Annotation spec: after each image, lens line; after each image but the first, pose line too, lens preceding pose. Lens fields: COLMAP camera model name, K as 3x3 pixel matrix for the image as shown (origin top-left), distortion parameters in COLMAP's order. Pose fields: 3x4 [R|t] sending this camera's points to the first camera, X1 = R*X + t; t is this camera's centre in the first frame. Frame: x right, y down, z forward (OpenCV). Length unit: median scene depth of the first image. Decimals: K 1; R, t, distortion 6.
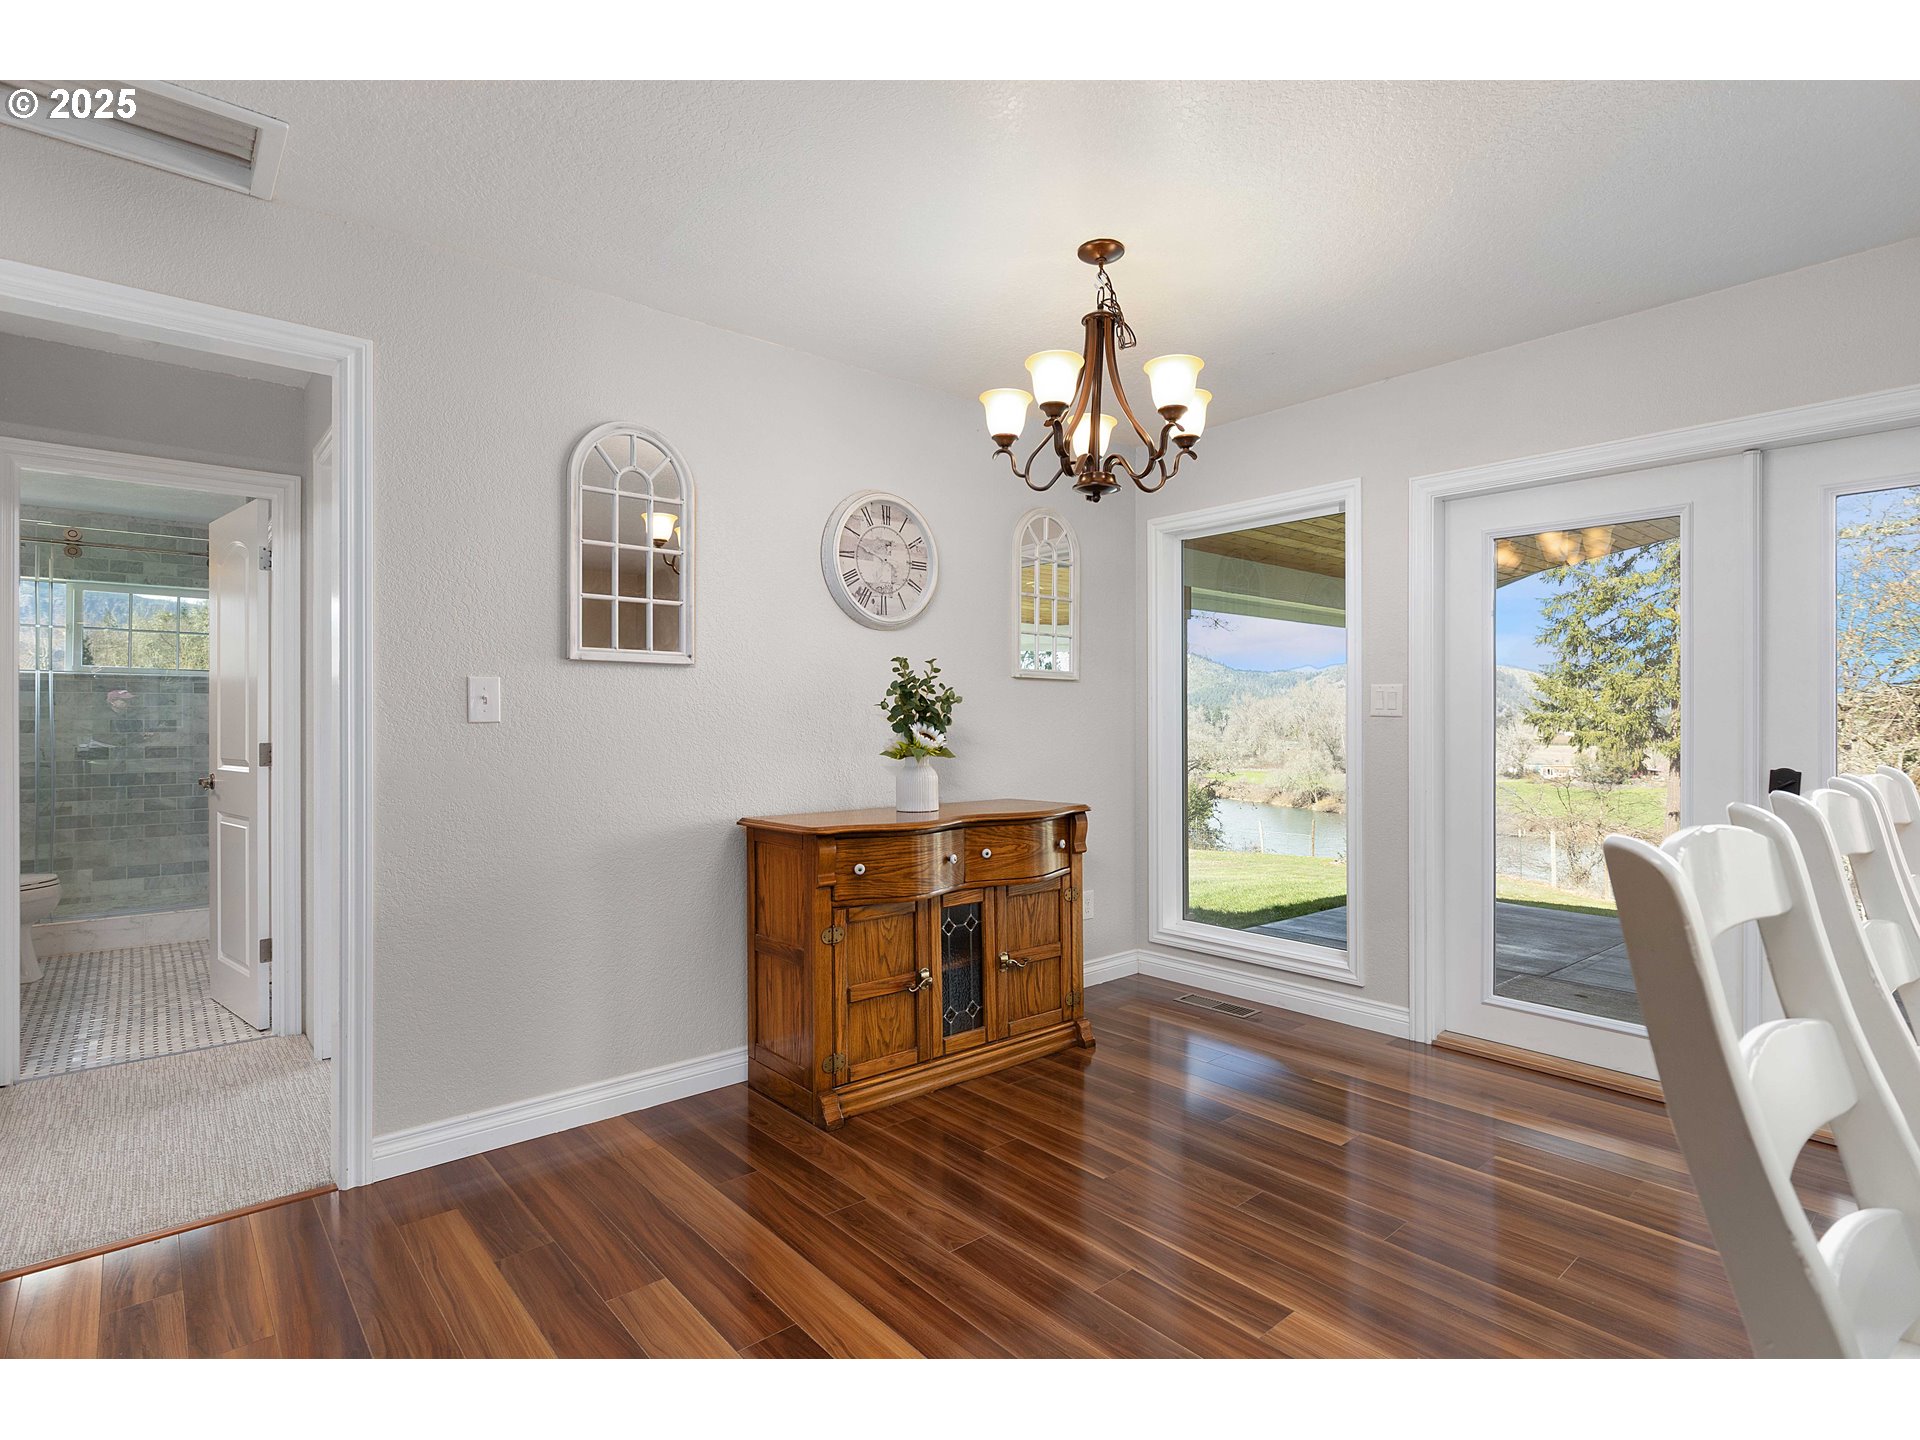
lens RADIAL K [[940.1, 0, 958.5], [0, 940.1, 738.3], [0, 0, 1]] dist [-0.005902, -0.000757]
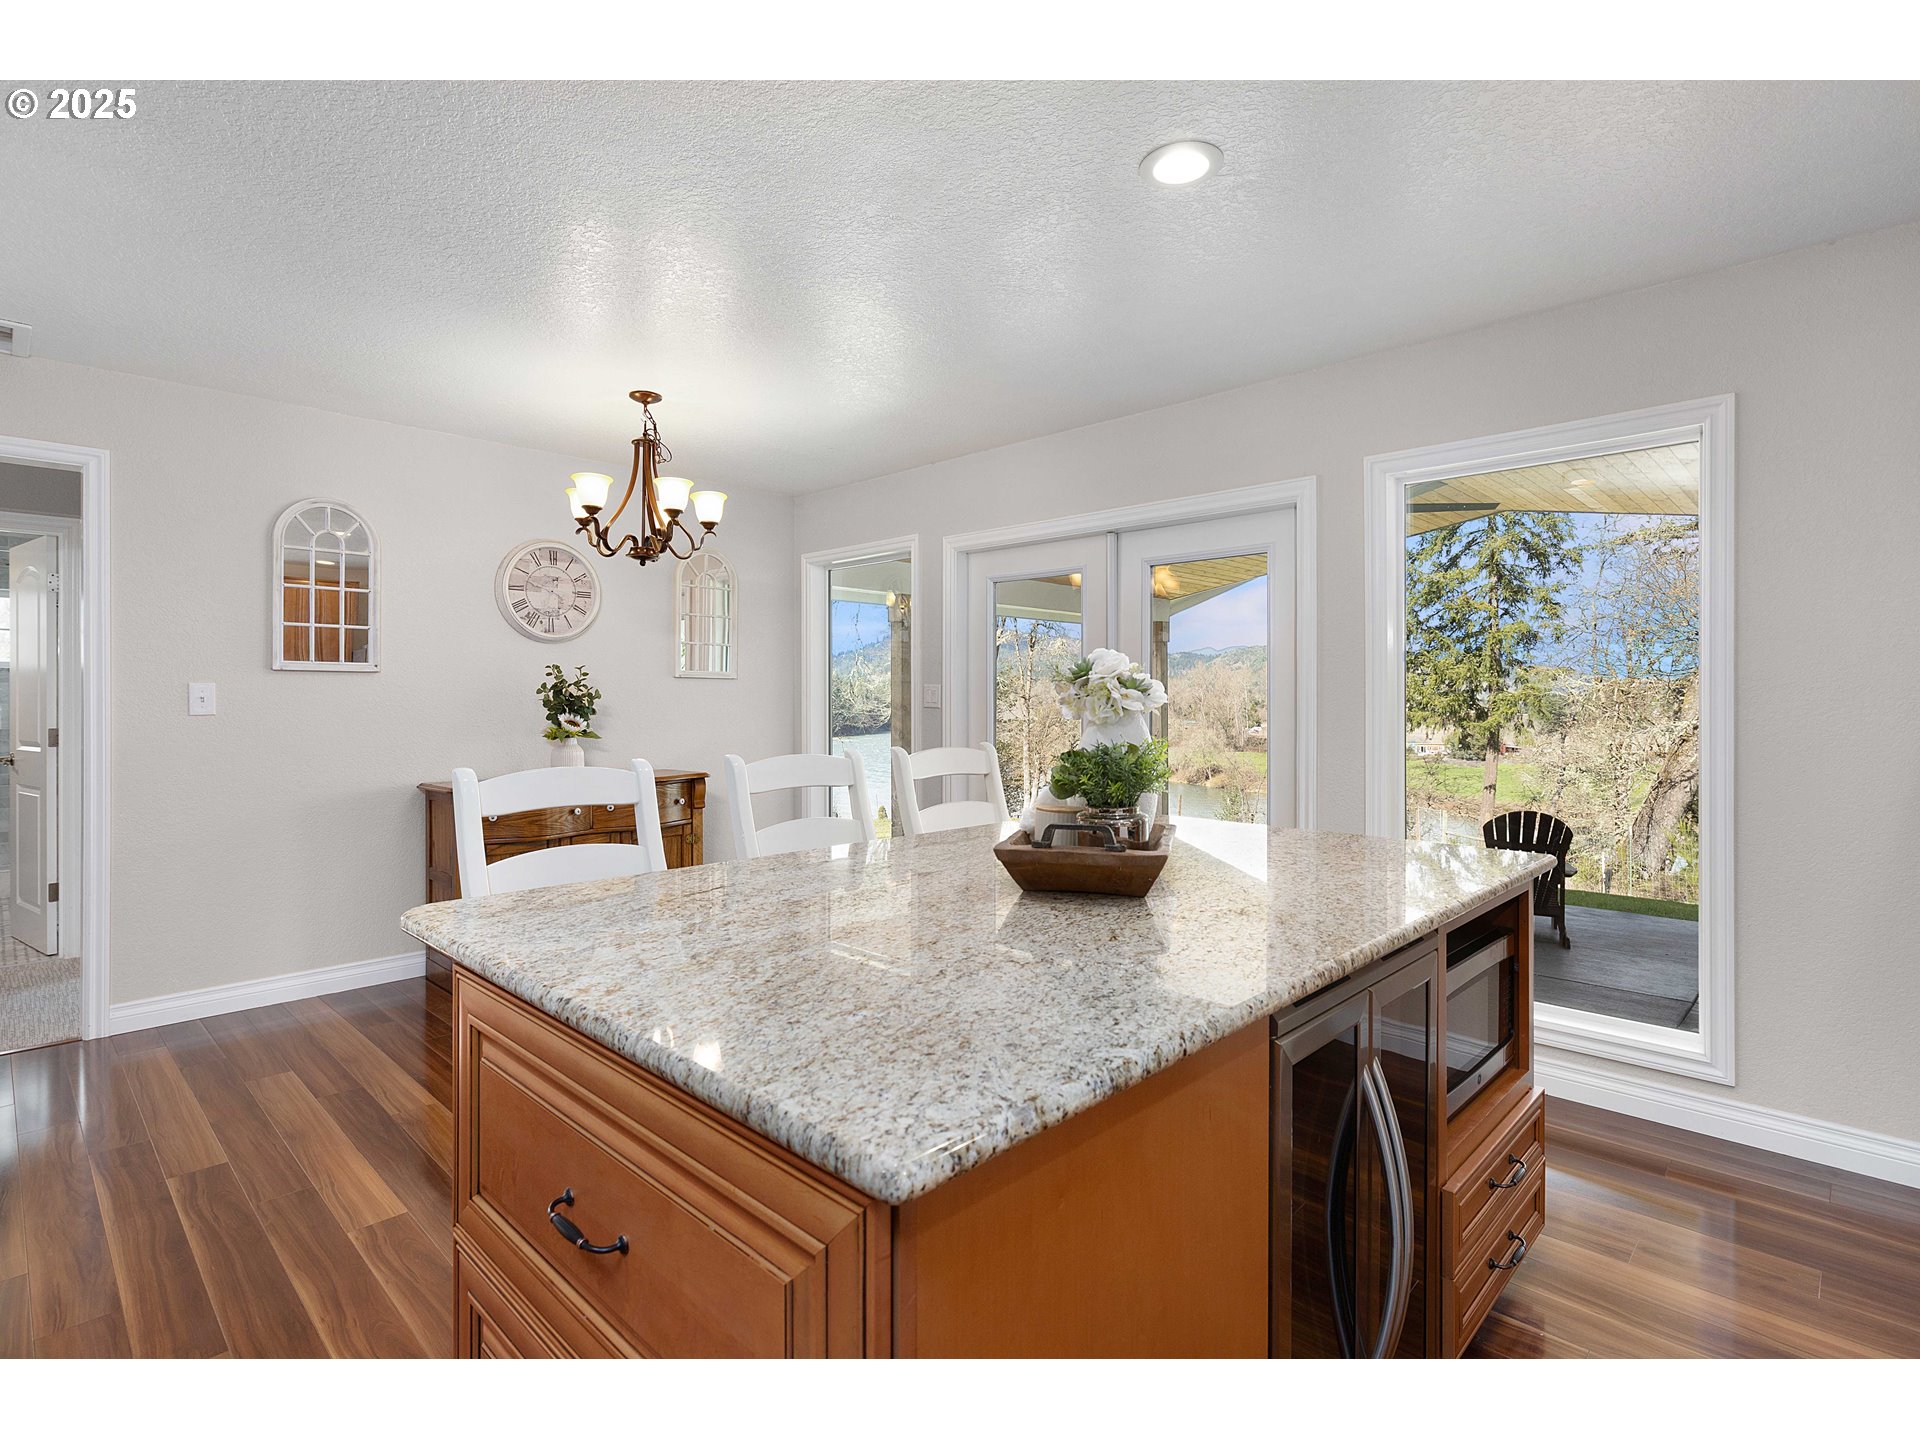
lens RADIAL K [[935.2, 0, 960.0], [0, 935.2, 720.0], [0, 0, 1]] dist [-0.001160, 0.000530]
pose [[0.996118, -0.000607, 0.088024, 0.390375], [0.000413, 0.999997, 0.002221, -0.009193], [-0.088025, -0.002176, 0.996116, -0.386486]]
